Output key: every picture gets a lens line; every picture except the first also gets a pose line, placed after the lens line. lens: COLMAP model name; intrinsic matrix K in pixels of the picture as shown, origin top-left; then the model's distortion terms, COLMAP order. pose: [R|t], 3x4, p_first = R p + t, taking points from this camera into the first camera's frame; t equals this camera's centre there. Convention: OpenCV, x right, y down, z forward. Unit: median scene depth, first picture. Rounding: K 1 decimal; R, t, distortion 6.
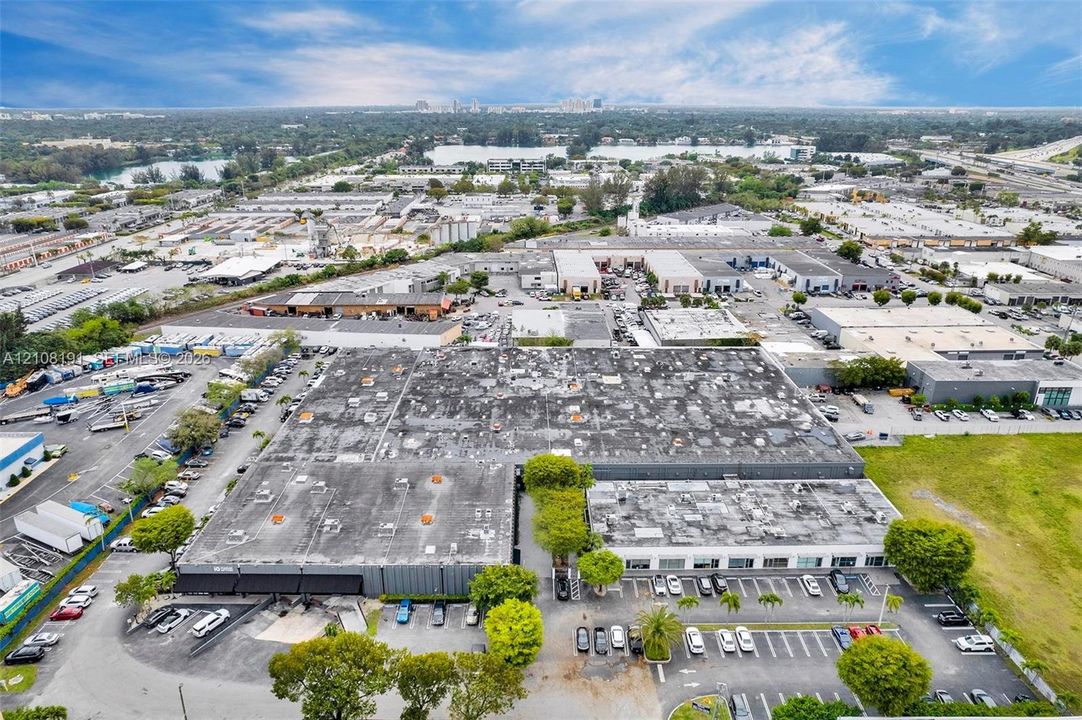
lens RADIAL K [[692.0, 0, 541.0], [0, 692.0, 360.0], [0, 0, 1]] dist [-0.039452, -0.000376]
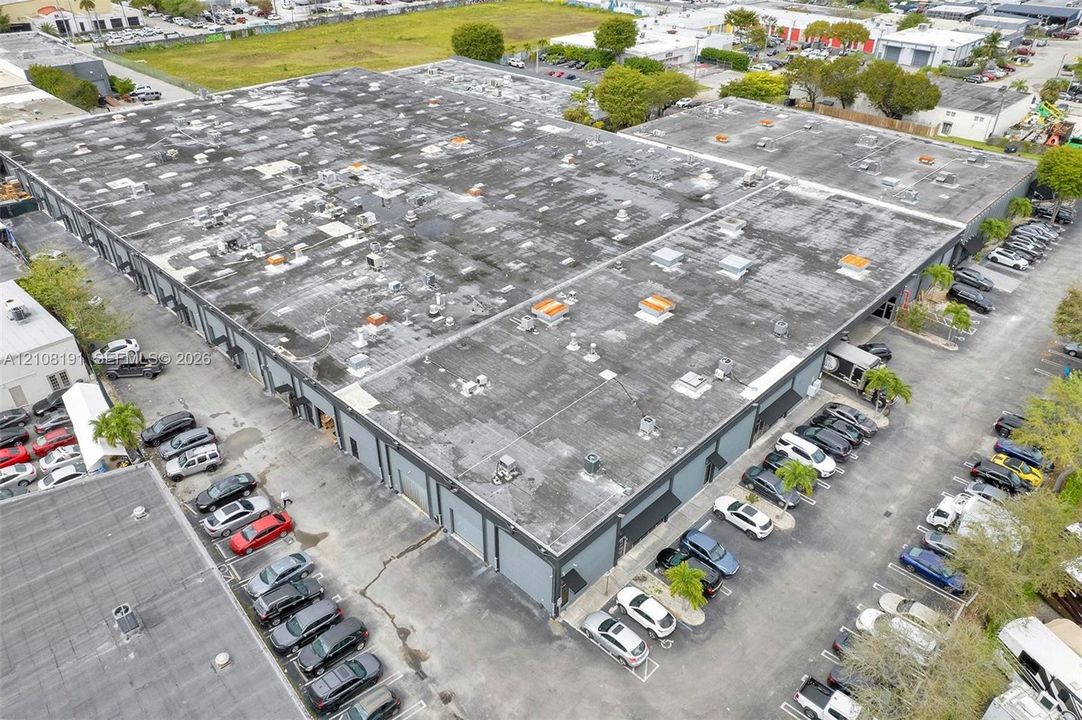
lens RADIAL K [[767.4, 0, 541.0], [0, 767.4, 360.0], [0, 0, 1]] dist [-0.042226, 0.006346]
pose [[-0.716435, -0.378761, 0.585885, -0.486420], [0.238691, 0.656037, 0.715991, -0.269226], [-0.655551, 0.652806, -0.379600, 1.302970]]
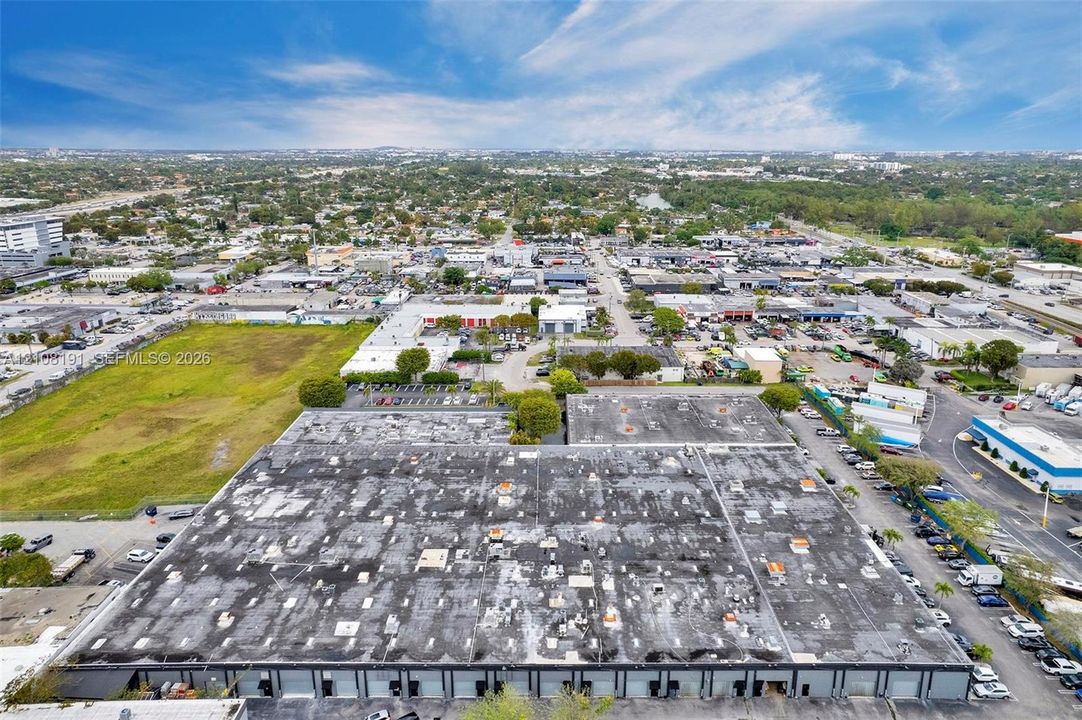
lens RADIAL K [[687.6, 0, 557.6], [0, 687.6, 361.6], [0, 0, 1]] dist [-0.022884, 0.001420]
pose [[-0.999993, -0.003659, 0.000040, -0.014477], [-0.002852, 0.786349, 0.617776, -0.563896], [-0.002292, 0.617772, -0.786354, 1.528785]]
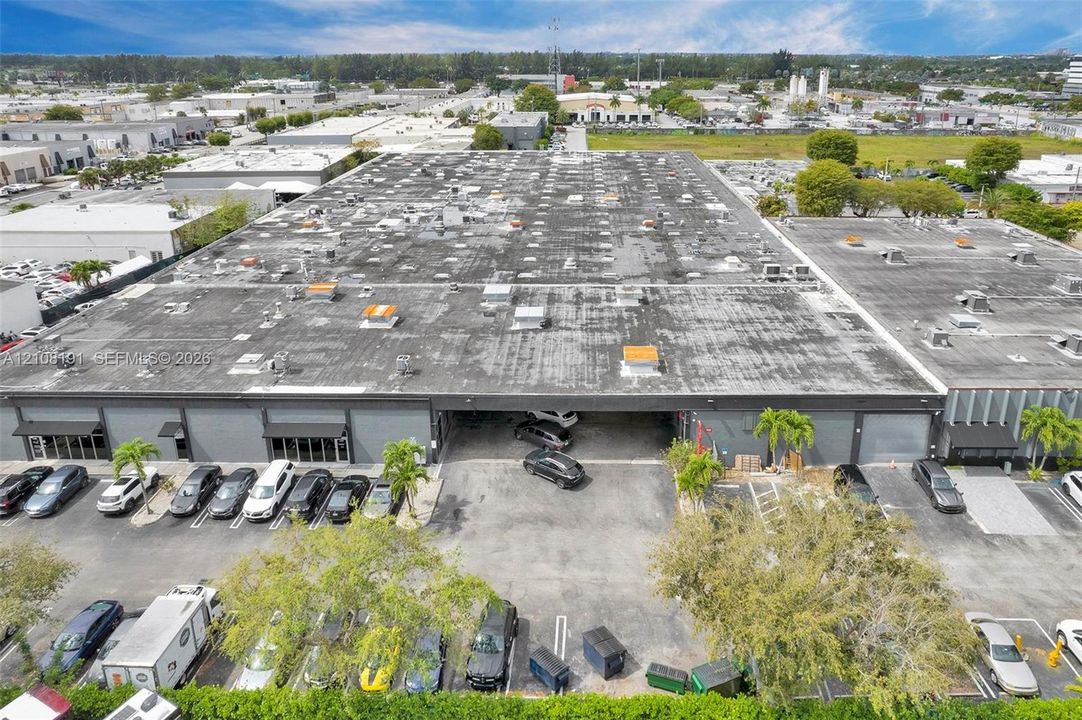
lens RADIAL K [[692.0, 0, 541.0], [0, 692.0, 360.0], [0, 0, 1]] dist [-0.039452, -0.000376]
pose [[0.047108, -0.413418, 0.909322, -0.607484], [0.362481, 0.855354, 0.370104, -0.049795], [-0.930800, 0.312177, 0.190151, 0.937264]]
